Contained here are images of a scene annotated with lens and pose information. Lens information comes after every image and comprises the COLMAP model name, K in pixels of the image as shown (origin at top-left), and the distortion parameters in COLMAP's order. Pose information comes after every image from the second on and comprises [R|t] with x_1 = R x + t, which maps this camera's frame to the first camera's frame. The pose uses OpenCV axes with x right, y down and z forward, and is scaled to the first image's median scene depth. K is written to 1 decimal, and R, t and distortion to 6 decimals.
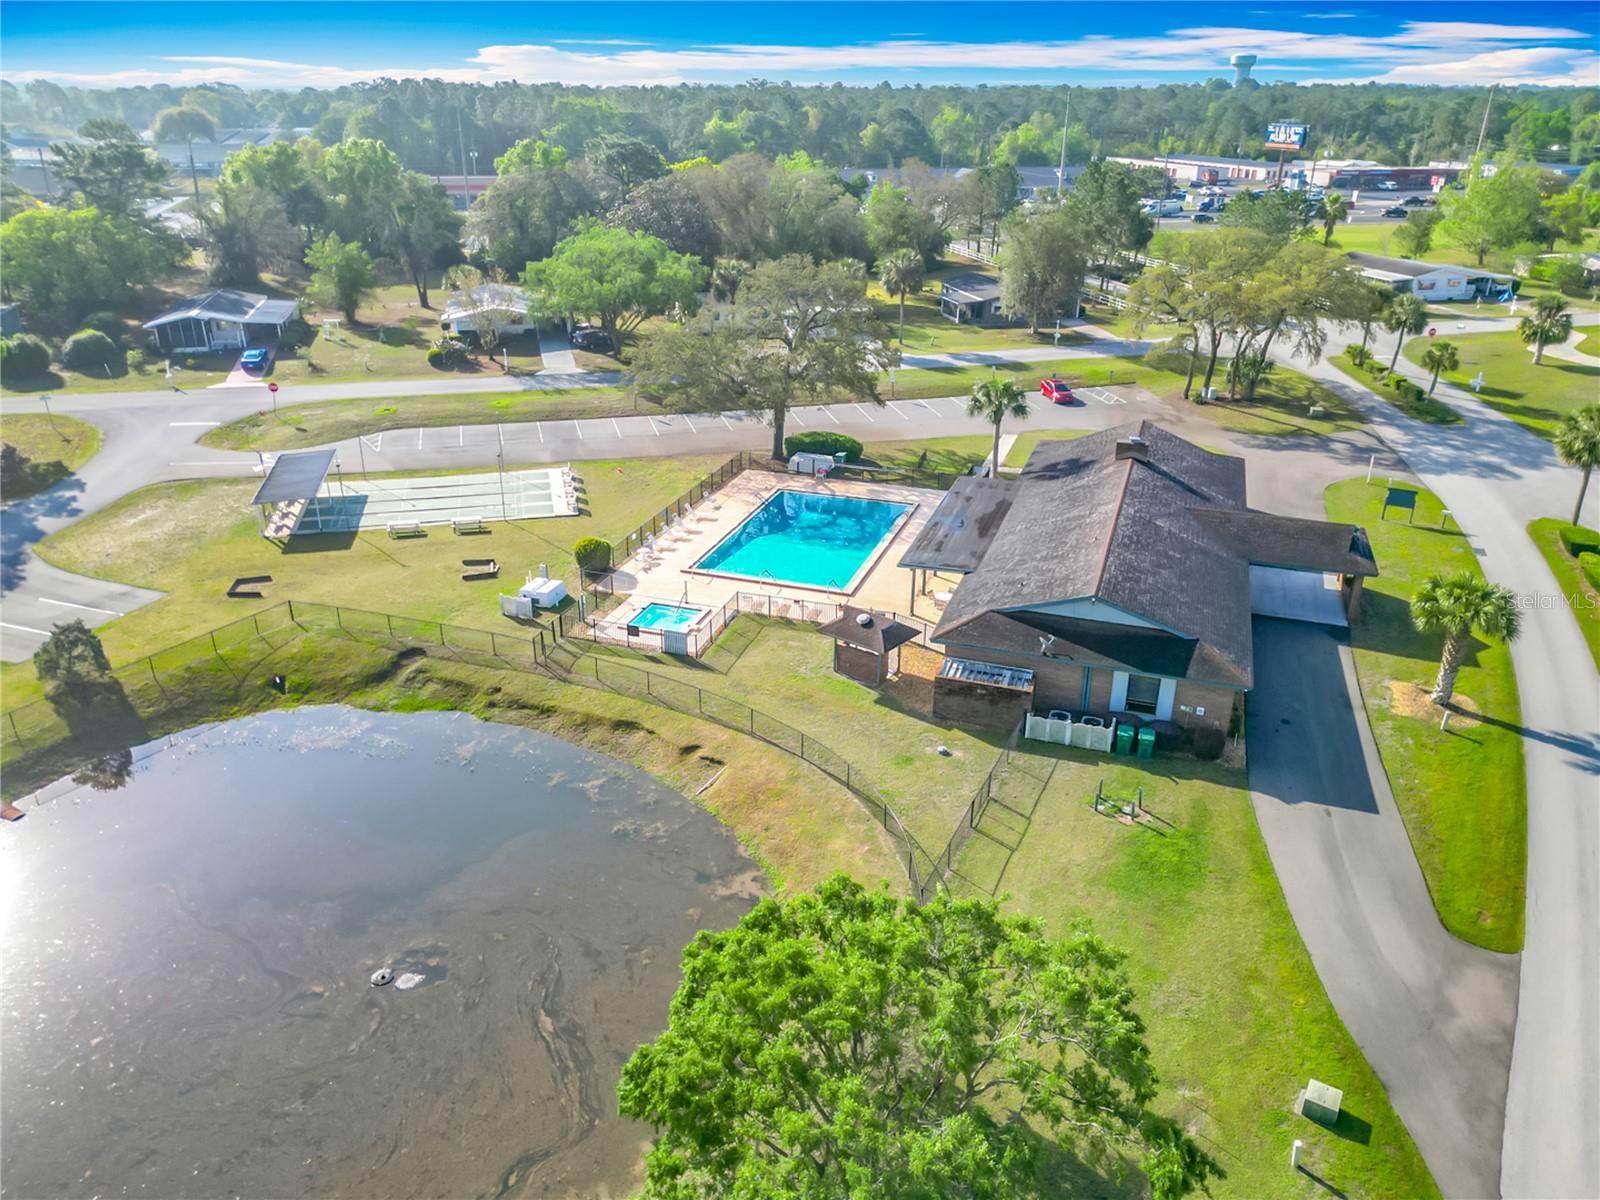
lens RADIAL K [[1141.5, 0, 800.0], [0, 1141.5, 600.0], [0, 0, 1]] dist [0.071080, -0.078102]
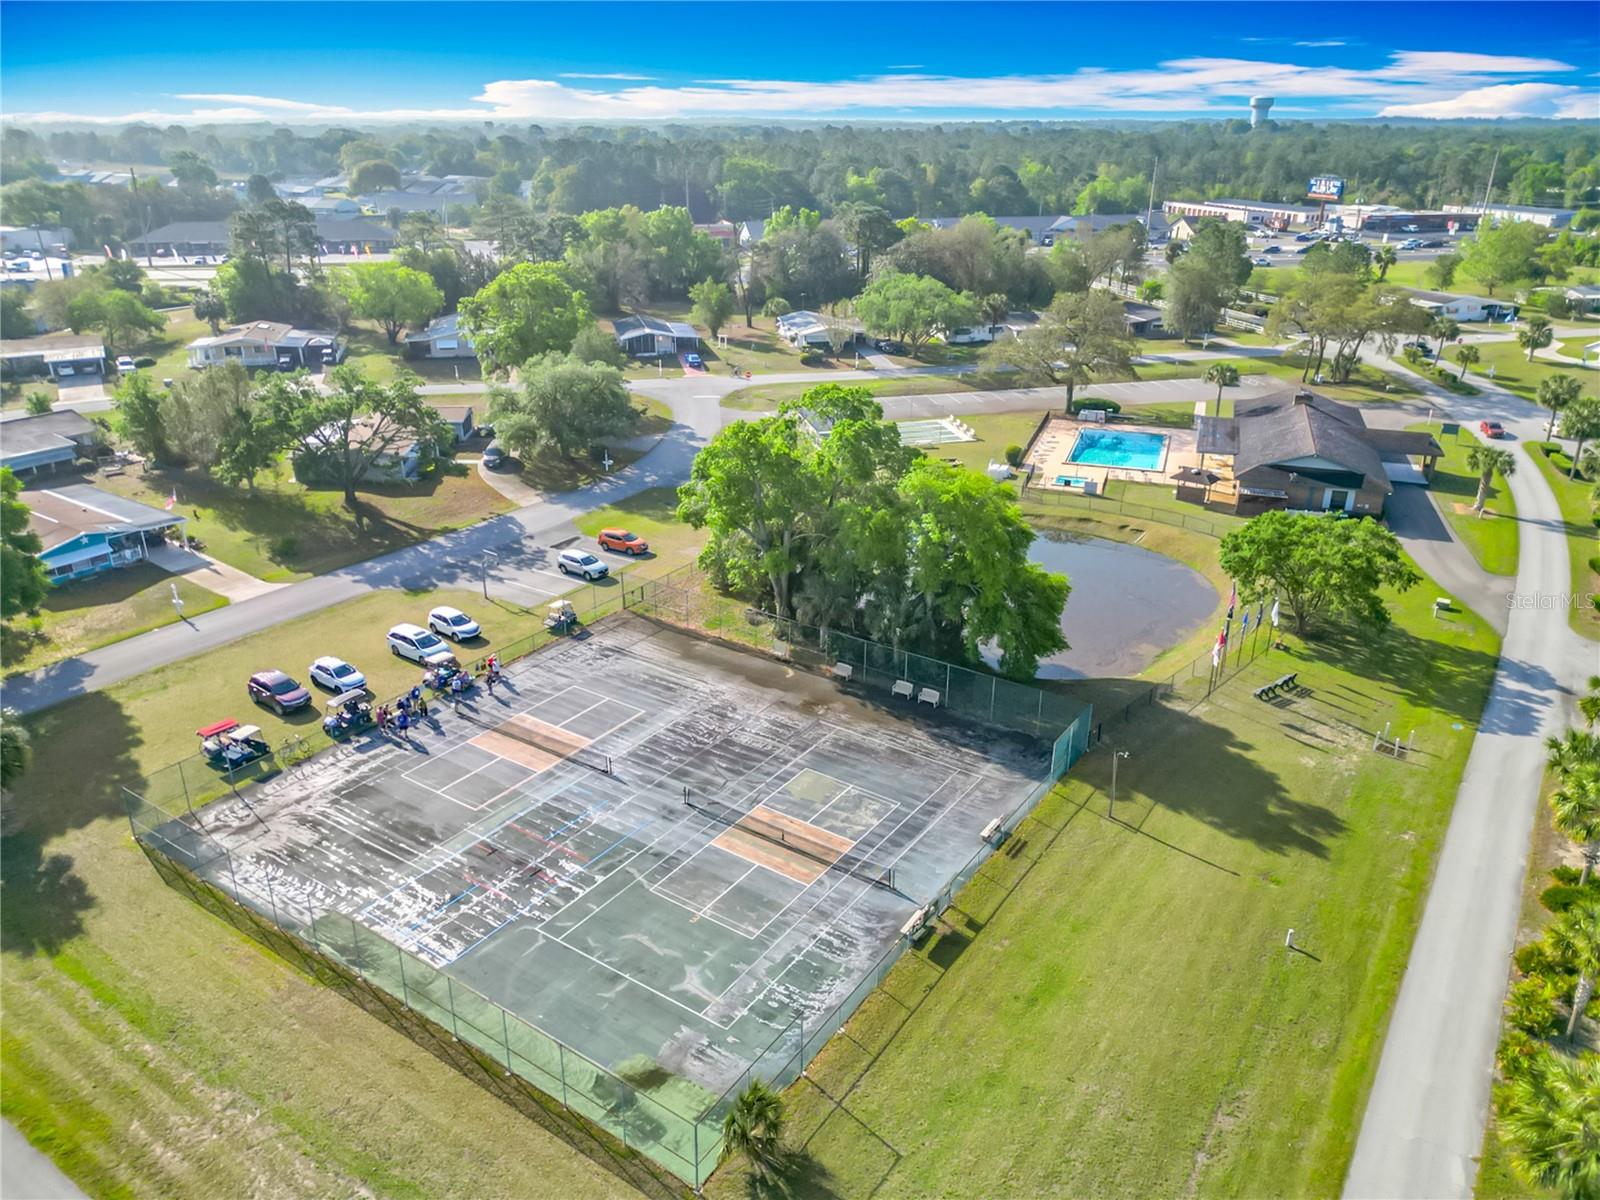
lens RADIAL K [[1141.5, 0, 800.0], [0, 1141.5, 600.0], [0, 0, 1]] dist [0.071080, -0.078102]
pose [[0.999983, 0.000999, -0.005764, -0.310611], [-0.001123, 0.999768, -0.021517, 0.142126], [0.005741, 0.021523, 0.999752, -0.515591]]
